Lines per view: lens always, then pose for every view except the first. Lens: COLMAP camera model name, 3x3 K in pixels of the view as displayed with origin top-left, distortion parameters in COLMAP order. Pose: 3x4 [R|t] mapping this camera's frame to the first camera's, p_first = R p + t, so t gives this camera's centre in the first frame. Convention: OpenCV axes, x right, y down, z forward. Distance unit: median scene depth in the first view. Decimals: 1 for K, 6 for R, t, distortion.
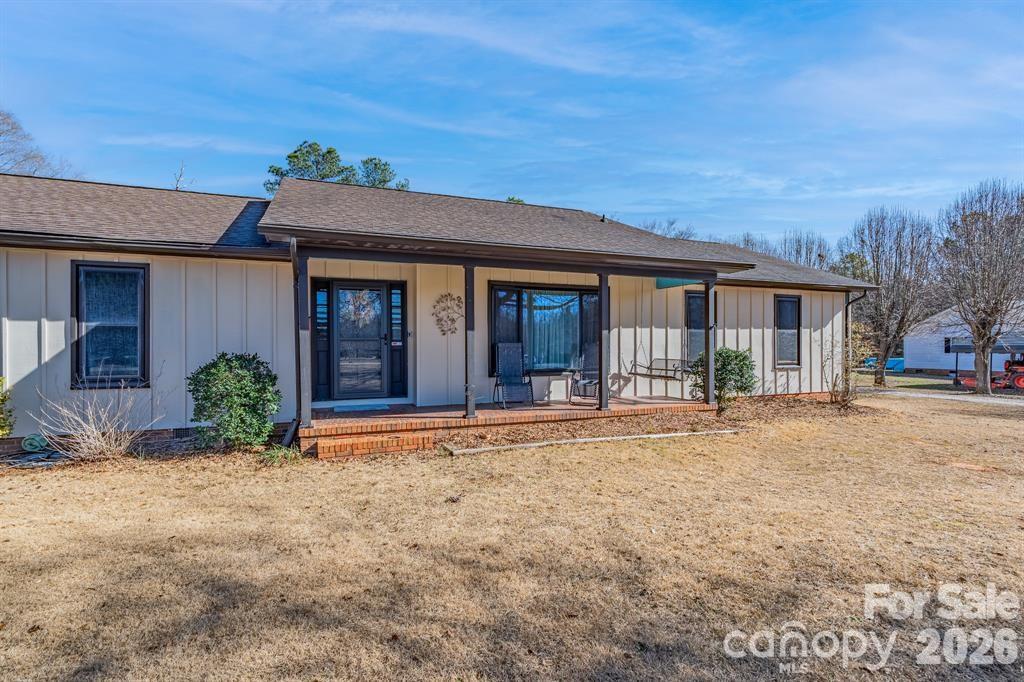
lens RADIAL K [[481.9, 0, 512.0], [0, 481.9, 341.0], [0, 0, 1]] dist [0.000627, 0.000375]
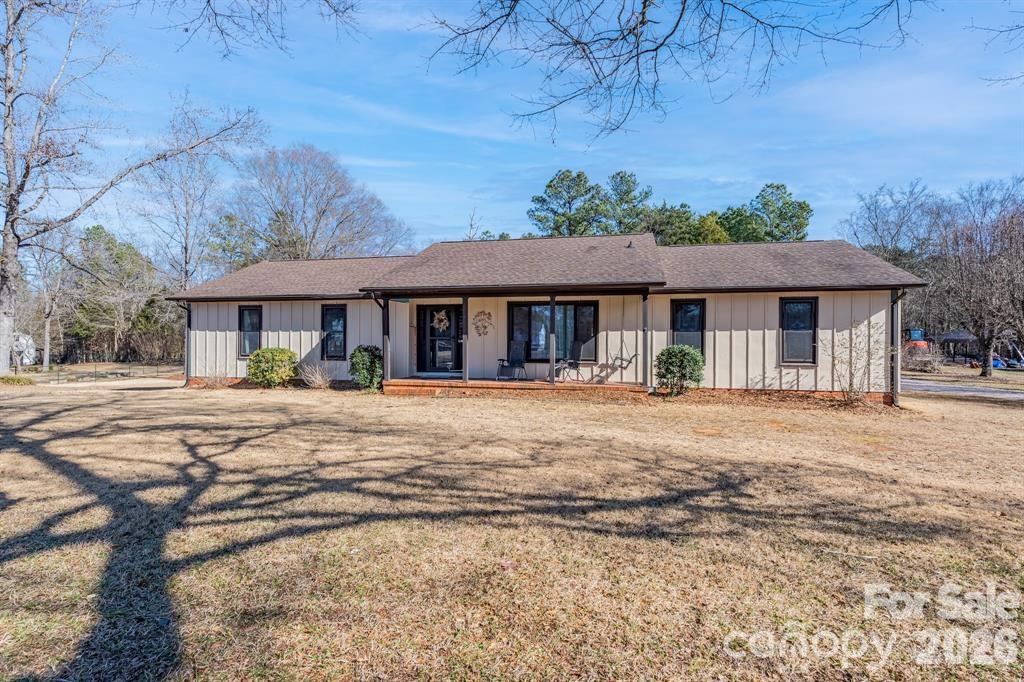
lens RADIAL K [[468.6, 0, 512.0], [0, 468.6, 341.0], [0, 0, 1]] dist [0.000172, -0.000064]
pose [[0.840219, 0.005527, -0.542219, 0.646826], [-0.002639, 0.999978, 0.006104, -0.004142], [0.542241, -0.003698, 0.840215, -0.233248]]
